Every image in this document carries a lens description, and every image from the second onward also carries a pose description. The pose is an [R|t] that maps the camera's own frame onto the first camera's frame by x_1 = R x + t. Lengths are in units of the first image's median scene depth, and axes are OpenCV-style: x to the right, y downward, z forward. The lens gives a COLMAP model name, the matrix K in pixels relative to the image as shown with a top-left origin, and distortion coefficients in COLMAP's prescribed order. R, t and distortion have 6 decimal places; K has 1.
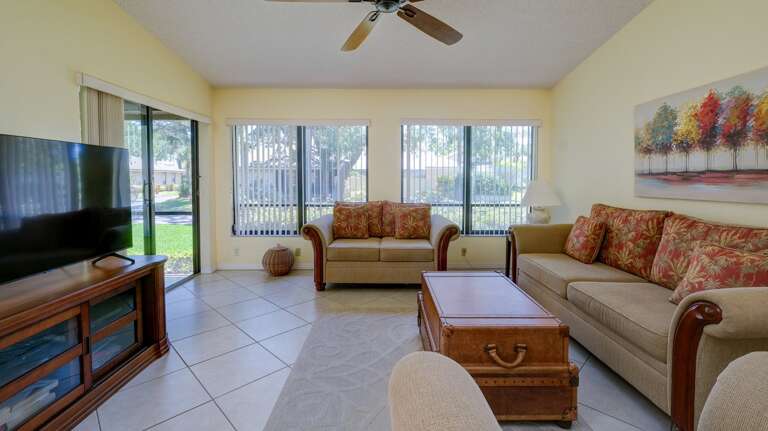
lens RADIAL K [[338.9, 0, 382.6], [0, 338.9, 190.7], [0, 0, 1]] dist [0.000670, 0.000180]
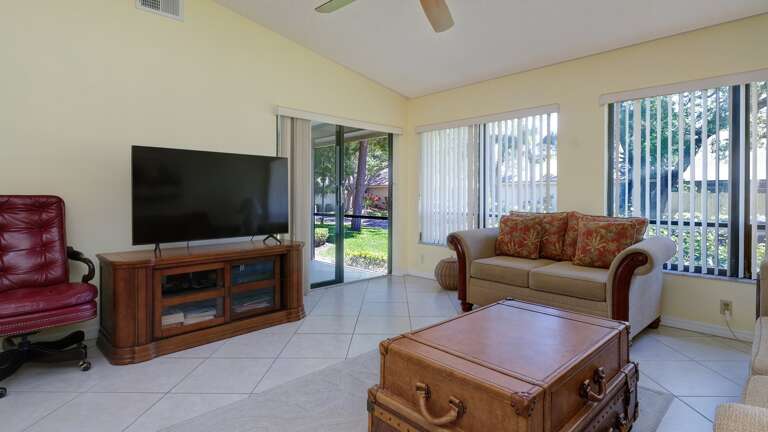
lens RADIAL K [[387.5, 0, 384.0], [0, 387.5, 195.8], [0, 0, 1]] dist [-0.001055, -0.000201]
pose [[0.687109, 0.001556, -0.726553, 0.356258], [-0.030355, 0.999186, -0.026568, 0.031427], [0.725920, 0.040310, 0.686597, 0.146862]]
